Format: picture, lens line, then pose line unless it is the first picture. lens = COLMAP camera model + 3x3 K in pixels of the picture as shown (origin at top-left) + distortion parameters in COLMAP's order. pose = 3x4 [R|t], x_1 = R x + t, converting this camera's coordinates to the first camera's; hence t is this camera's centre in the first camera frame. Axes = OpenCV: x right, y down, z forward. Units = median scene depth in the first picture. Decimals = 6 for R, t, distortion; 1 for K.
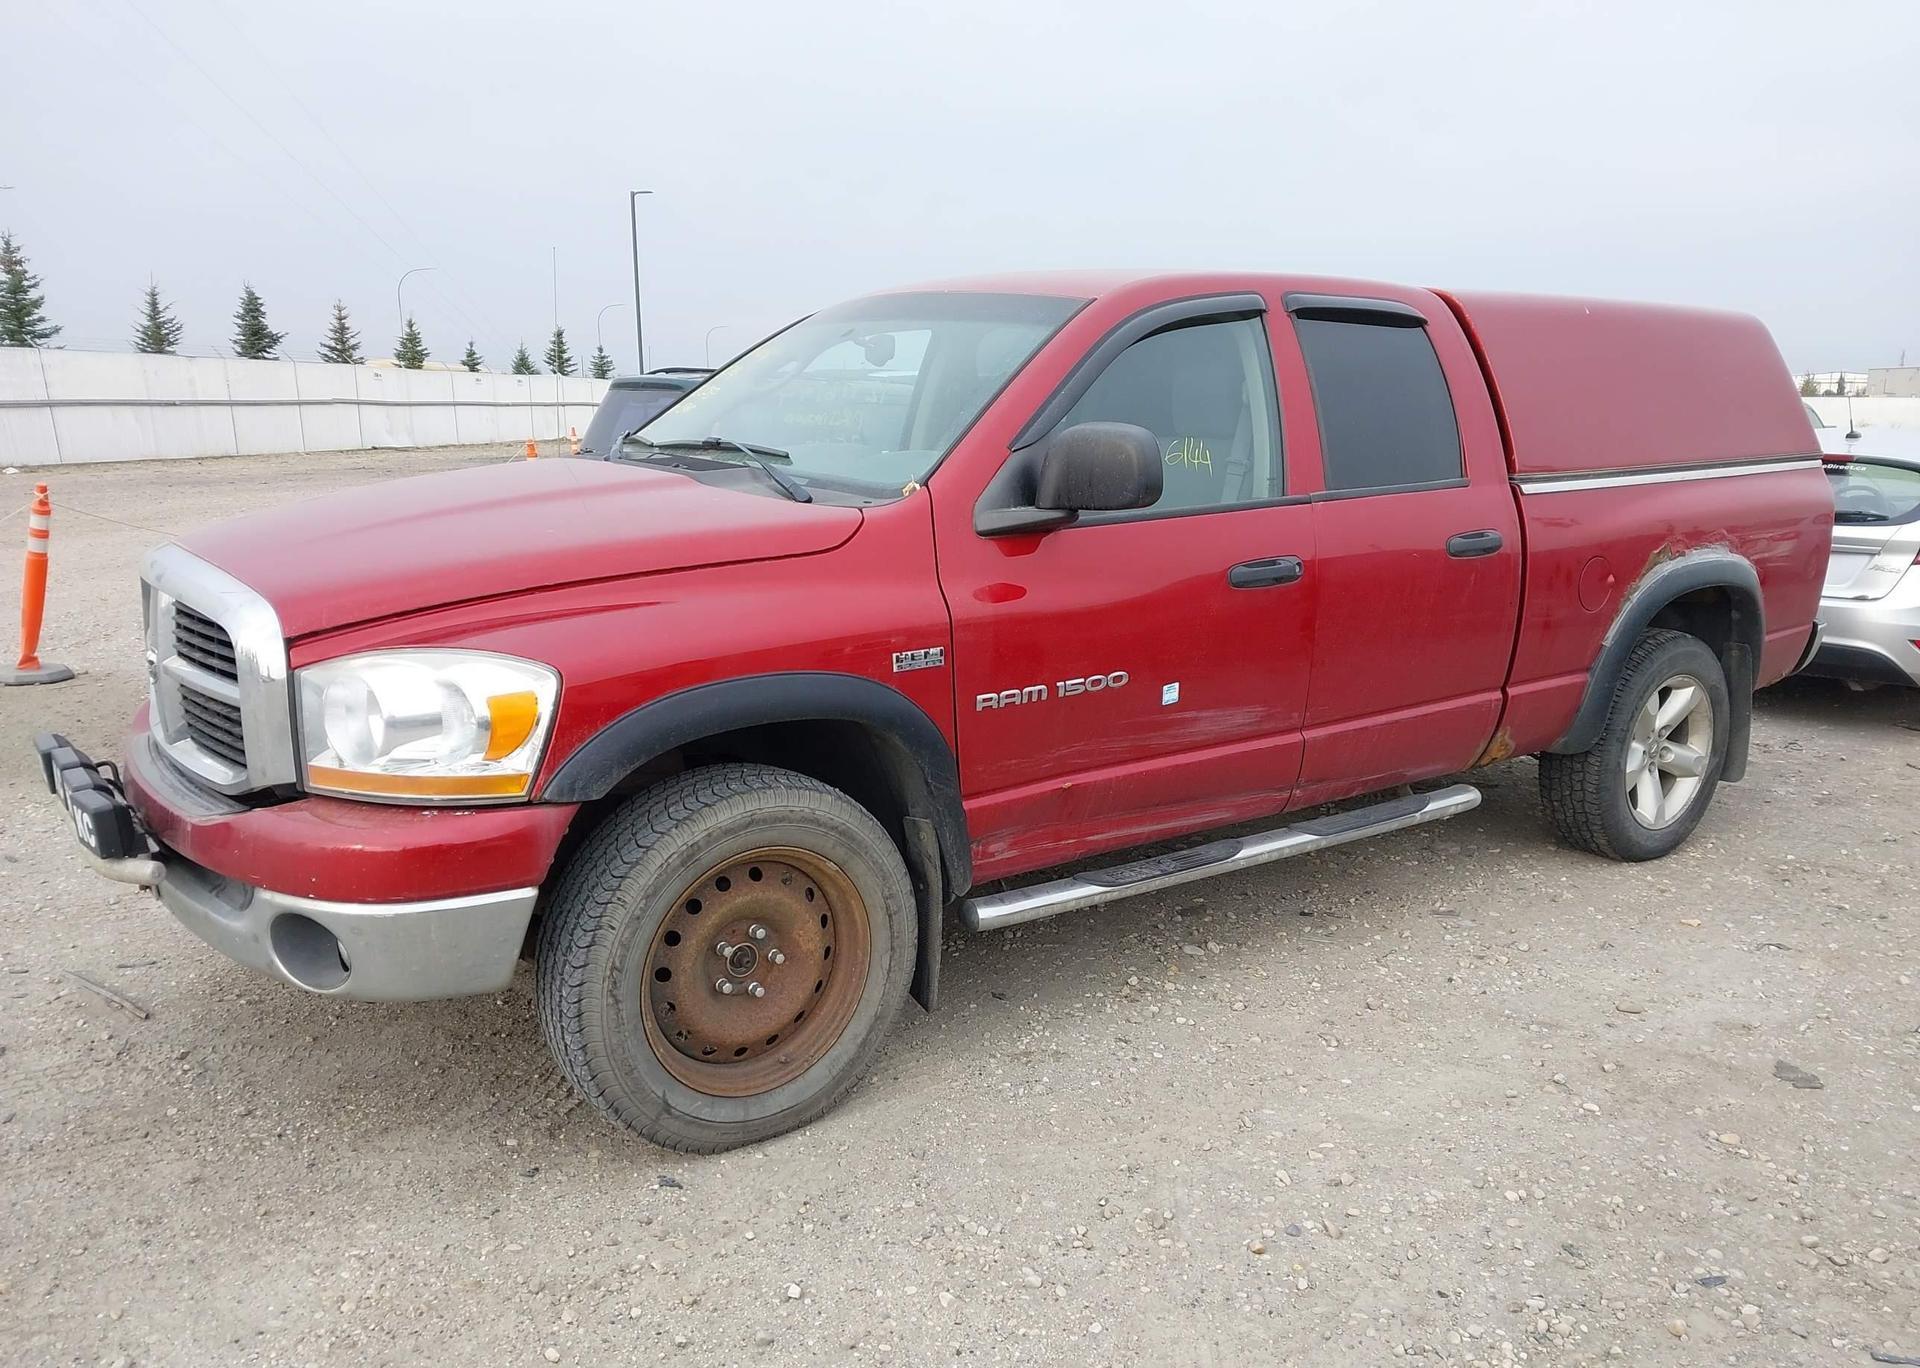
lens RADIAL K [[1511.8, 0, 931.1], [0, 1511.8, 721.6], [0, 0, 1]] dist [0.125348, -0.132915]
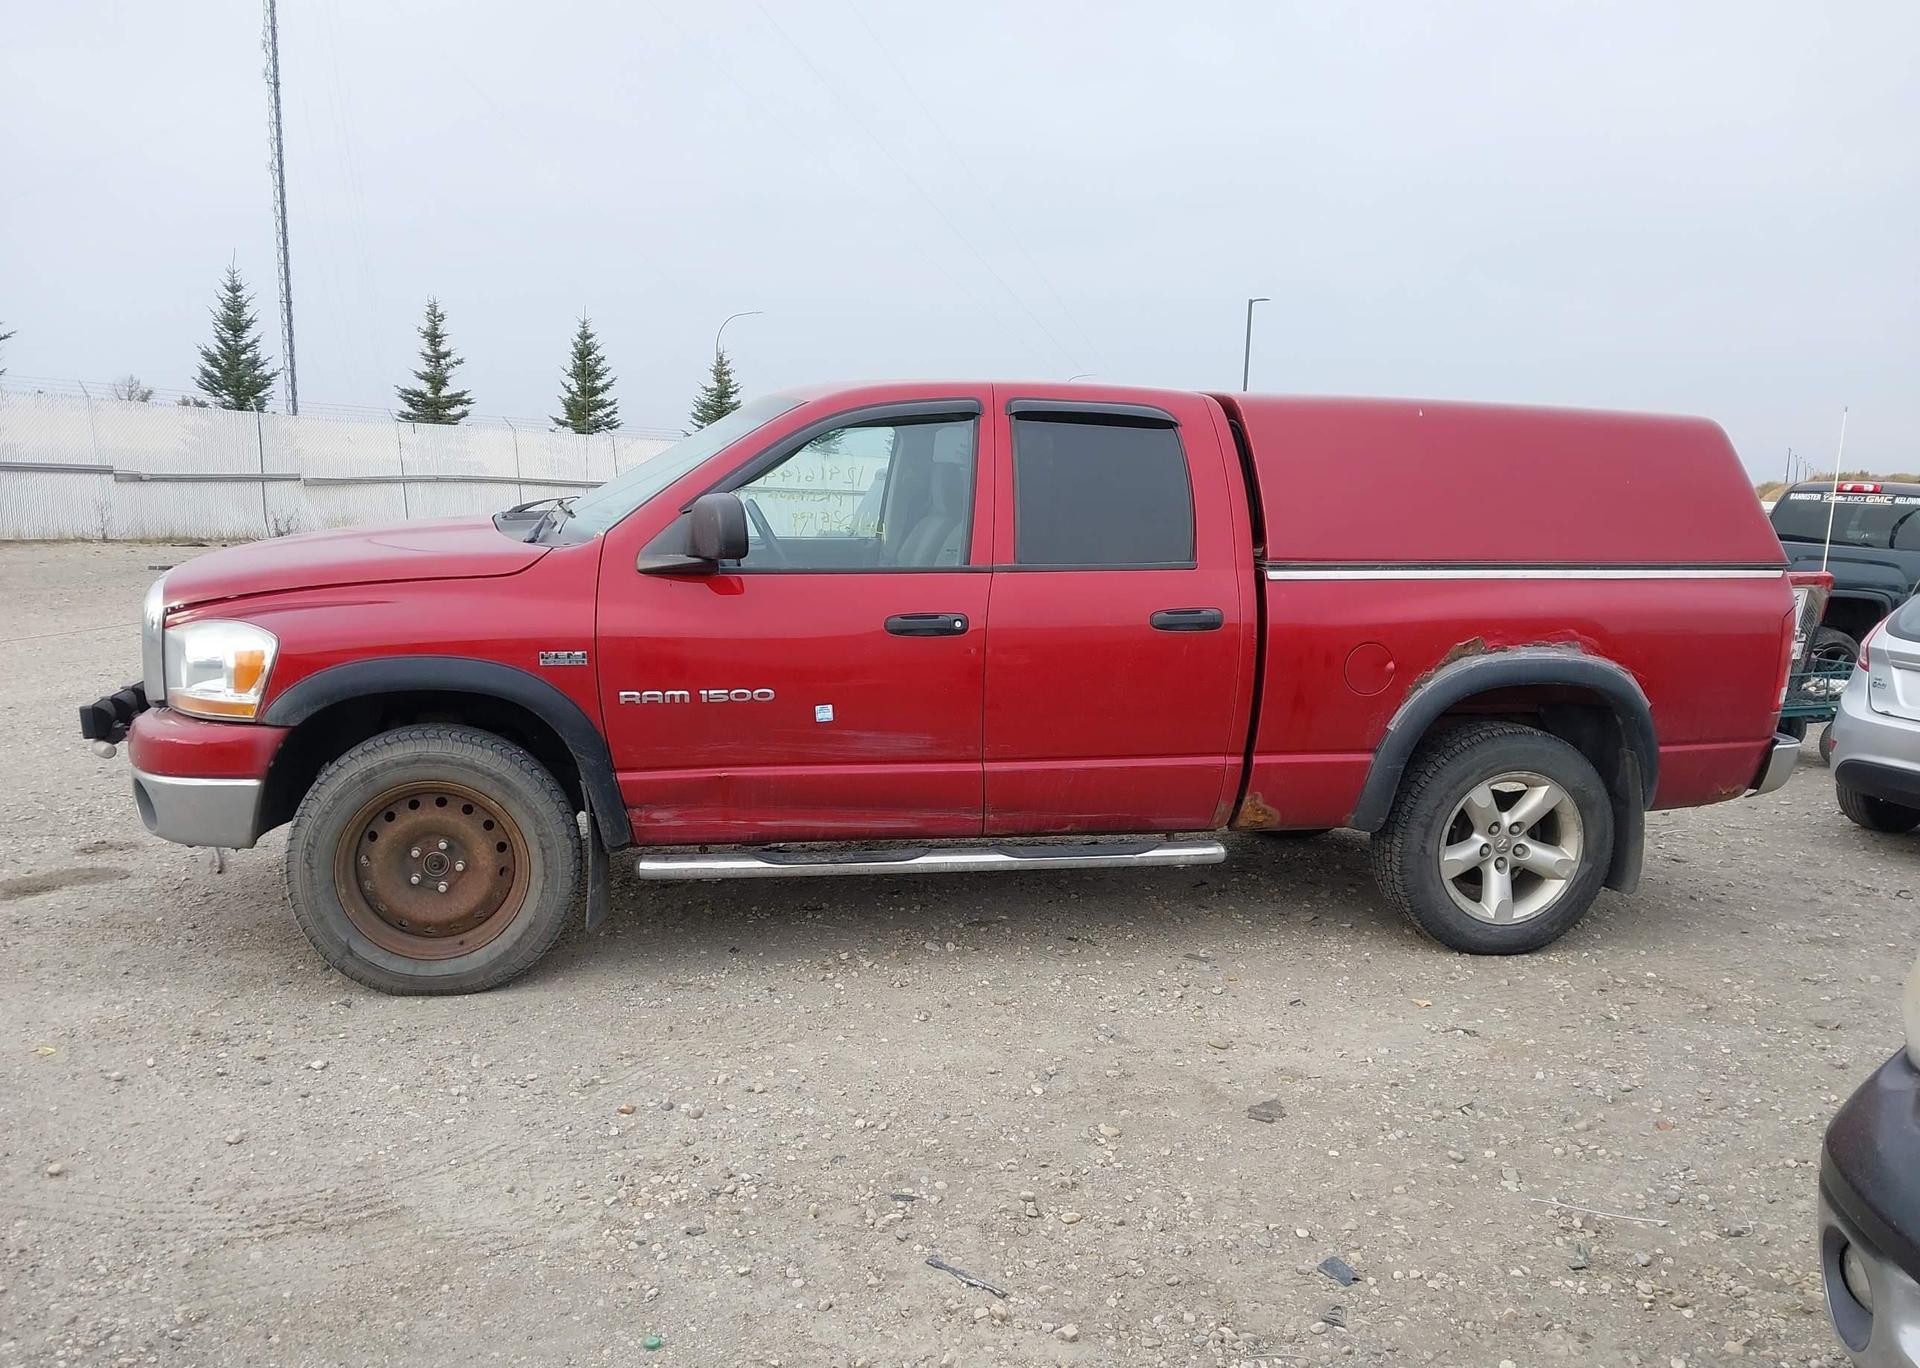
lens RADIAL K [[1558.7, 0, 971.6], [0, 1558.7, 691.9], [0, 0, 1]] dist [0.007124, 0.000737]
pose [[0.911821, 0.078682, -0.402978, 0.846098], [-0.111897, 0.991936, -0.059512, 0.028979], [0.395046, 0.099356, 0.913273, -0.123543]]
